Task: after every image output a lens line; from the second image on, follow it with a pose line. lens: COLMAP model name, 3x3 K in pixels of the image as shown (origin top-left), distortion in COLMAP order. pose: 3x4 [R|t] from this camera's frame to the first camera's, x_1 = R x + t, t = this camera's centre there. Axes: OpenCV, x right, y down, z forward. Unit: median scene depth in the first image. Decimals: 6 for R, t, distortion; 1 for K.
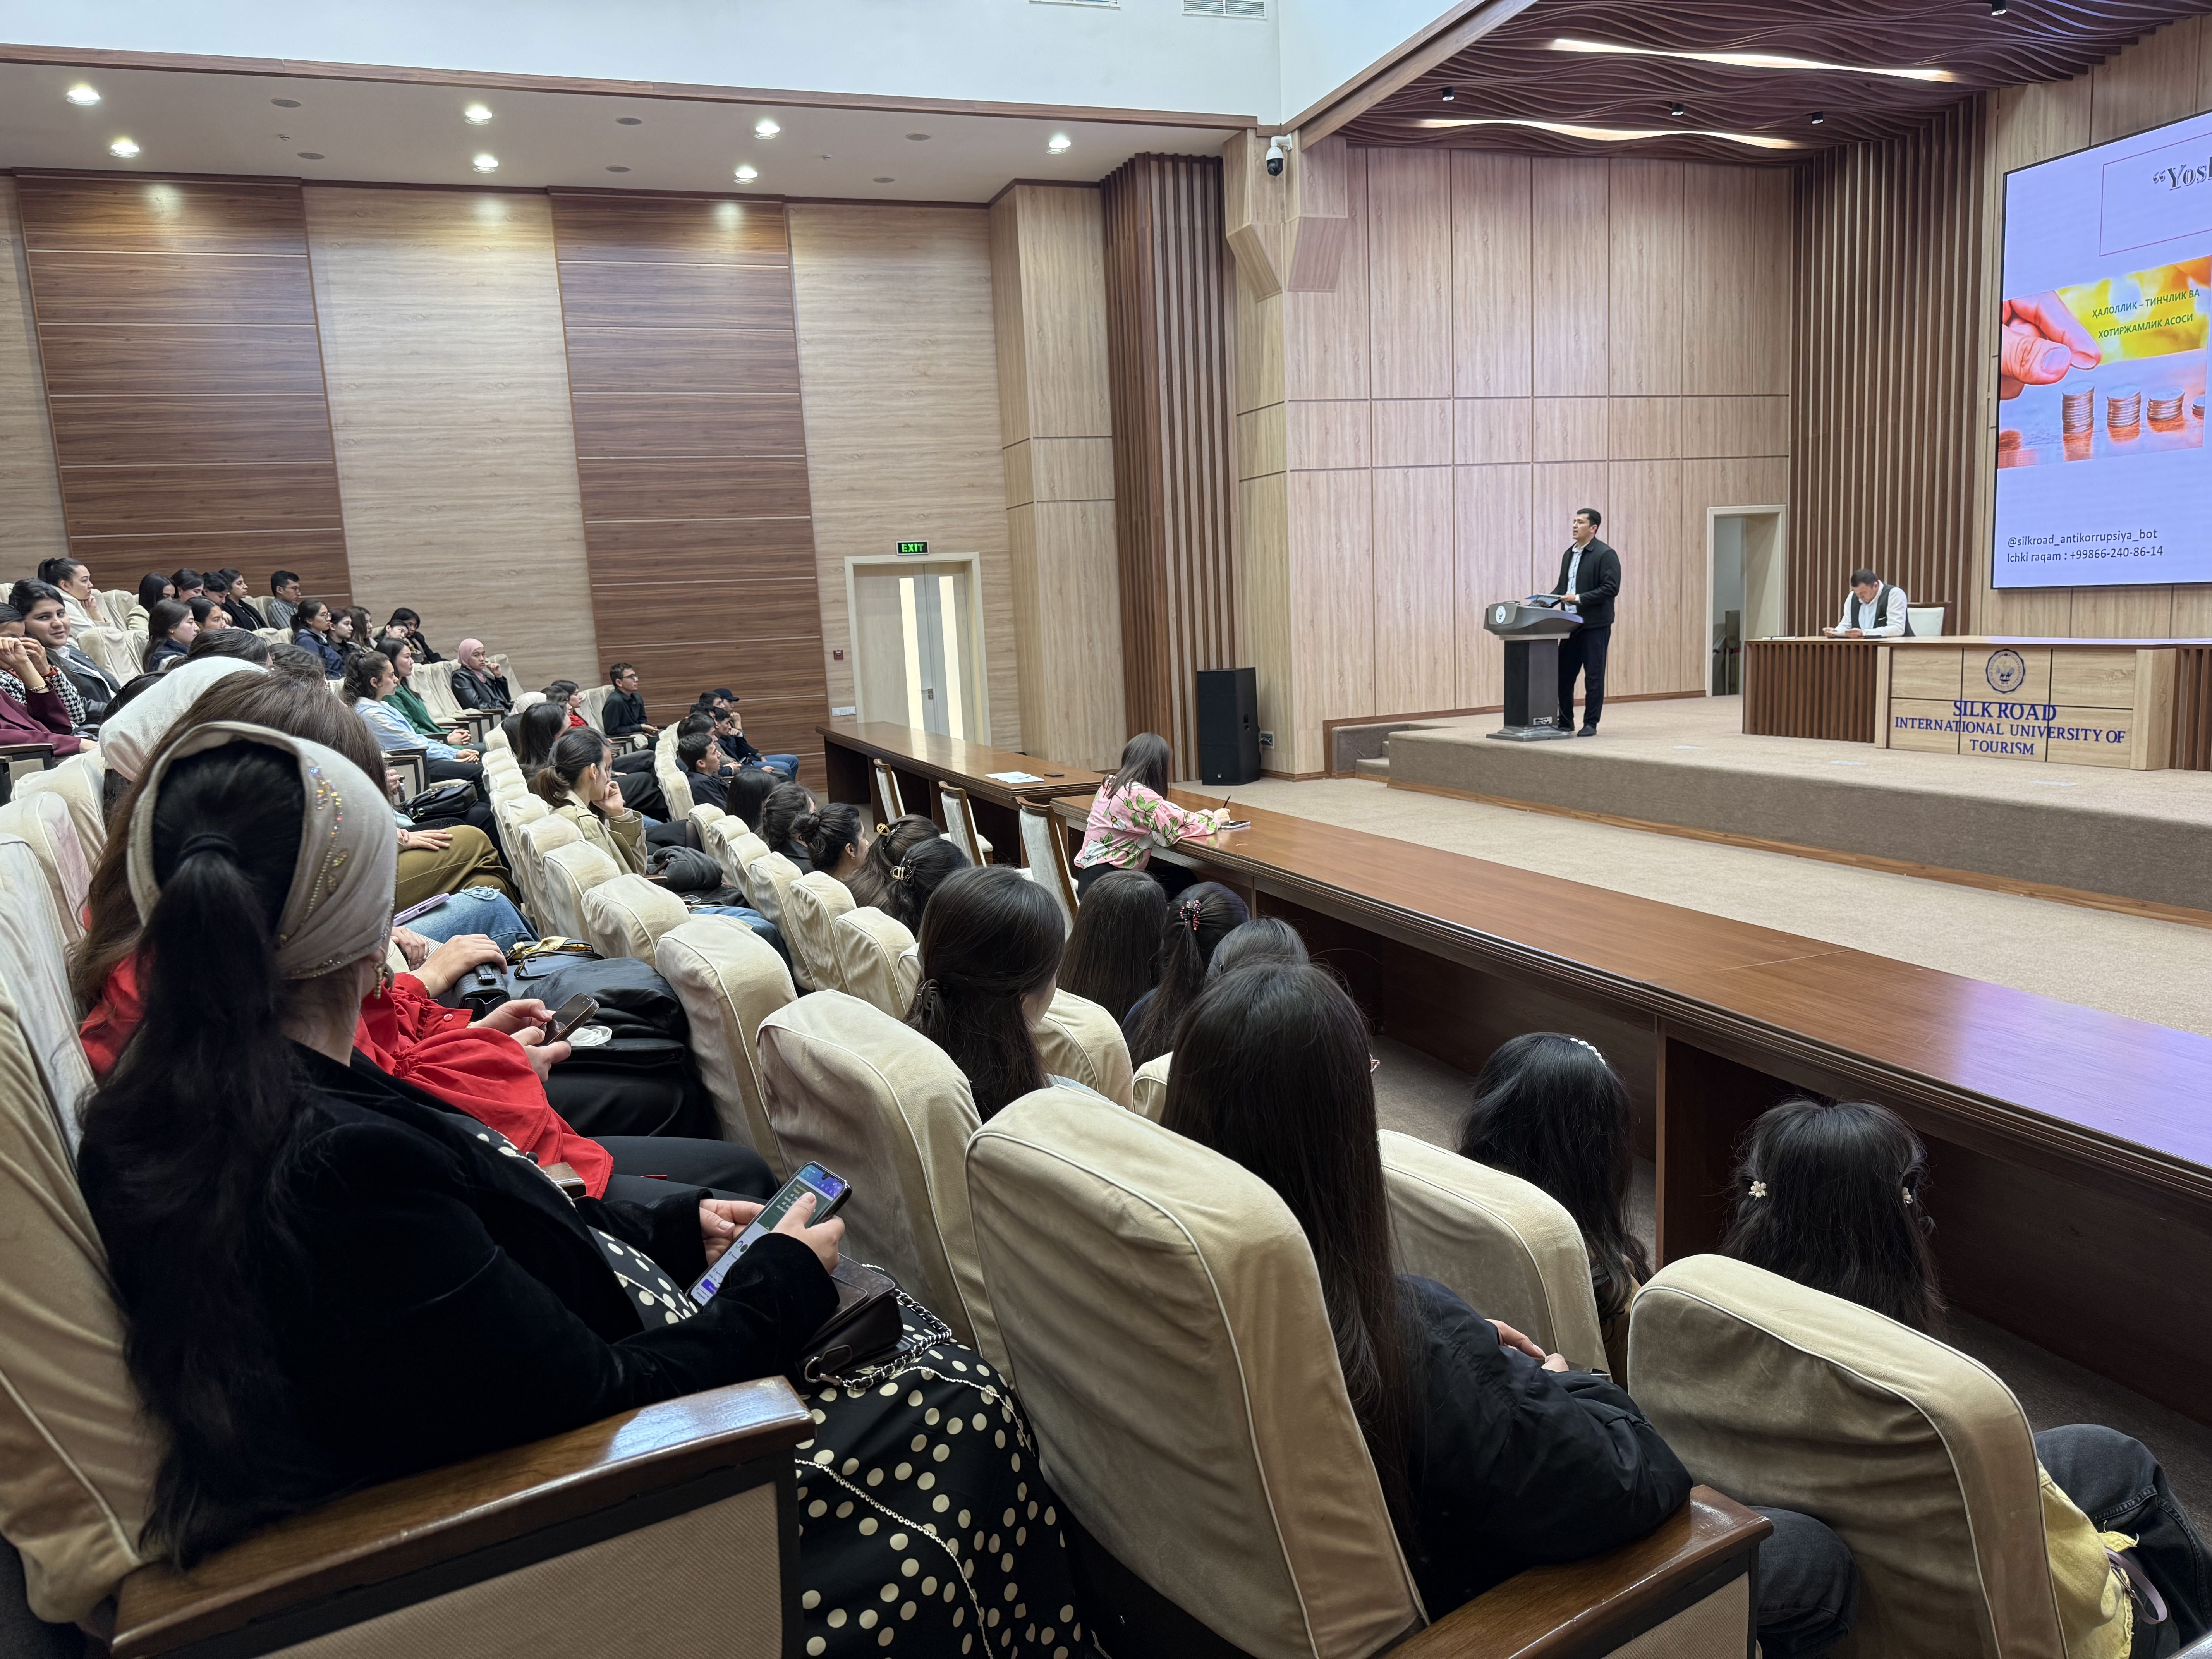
lens RADIAL K [[1521.0, 0, 1035.9], [0, 1521.0, 885.9], [0, 0, 1]] dist [-0.032407, -0.004122]
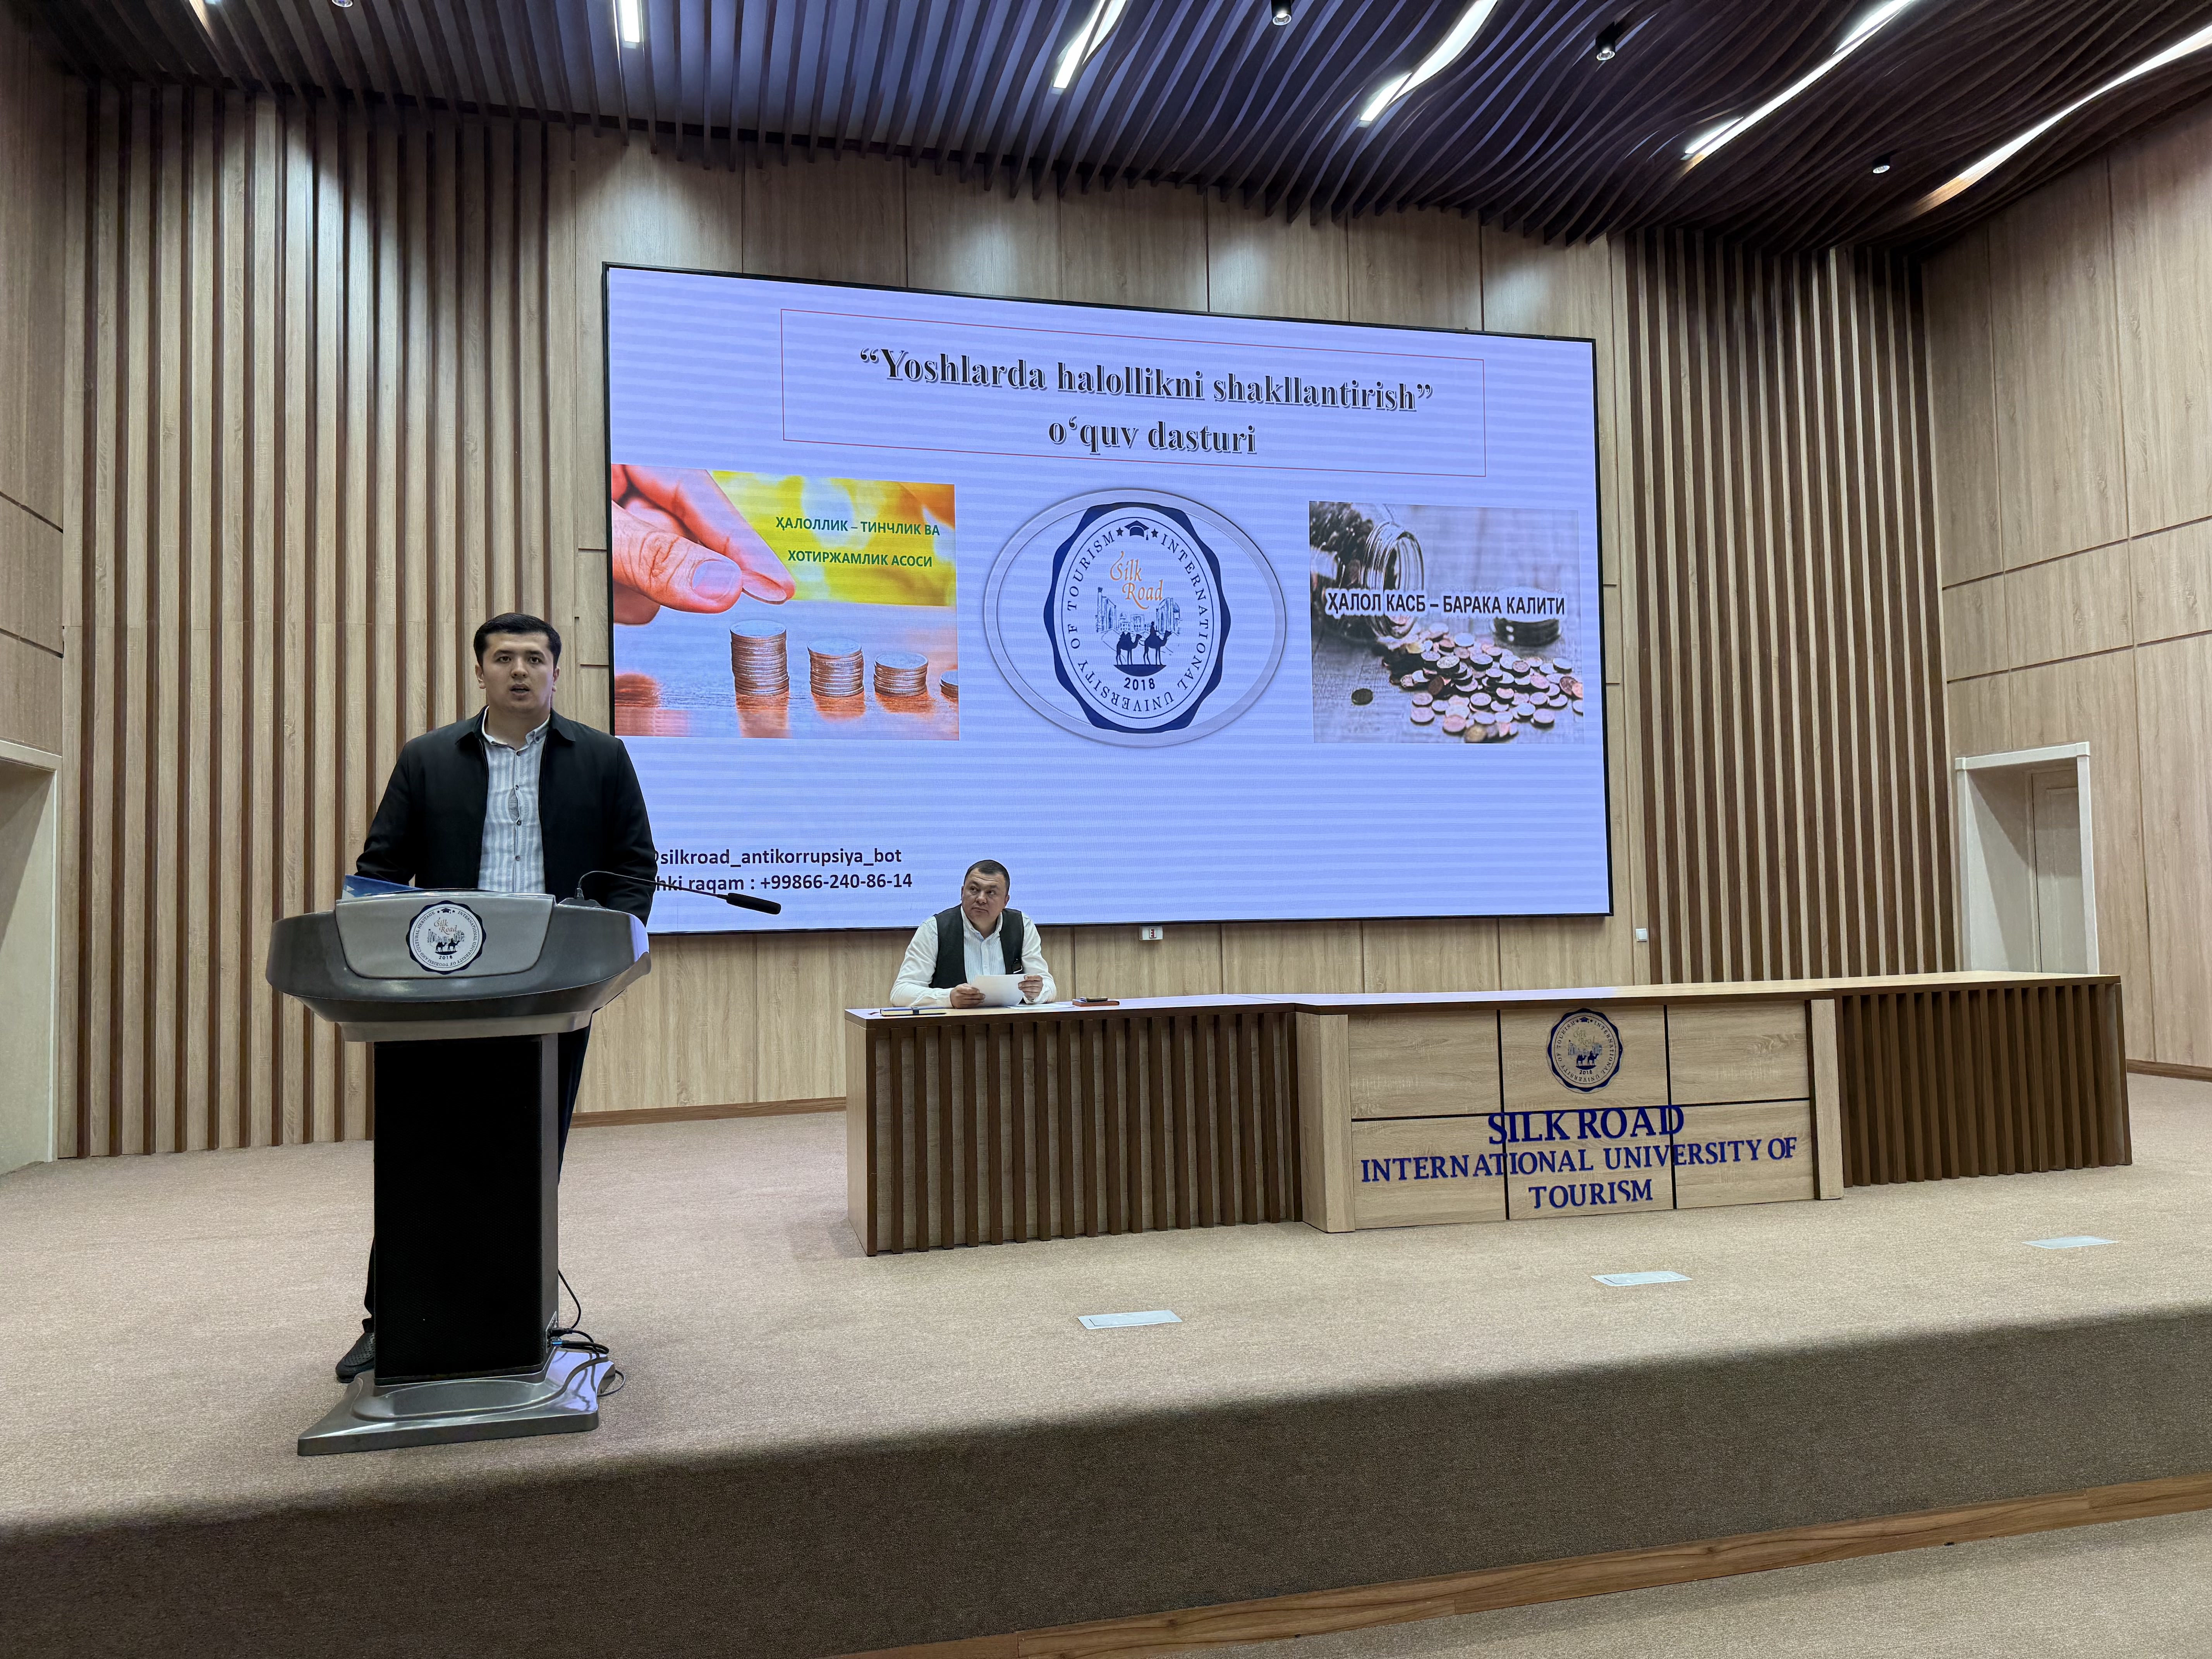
lens RADIAL K [[1531.5, 0, 1091.8], [0, 1531.5, 836.3], [0, 0, 1]] dist [0.183877, -0.381420]
pose [[0.068125, 0.108175, 0.991795, 0.057997], [0.192389, 0.974022, -0.119452, -0.147416], [-0.978951, 0.198948, 0.045543, 0.901022]]
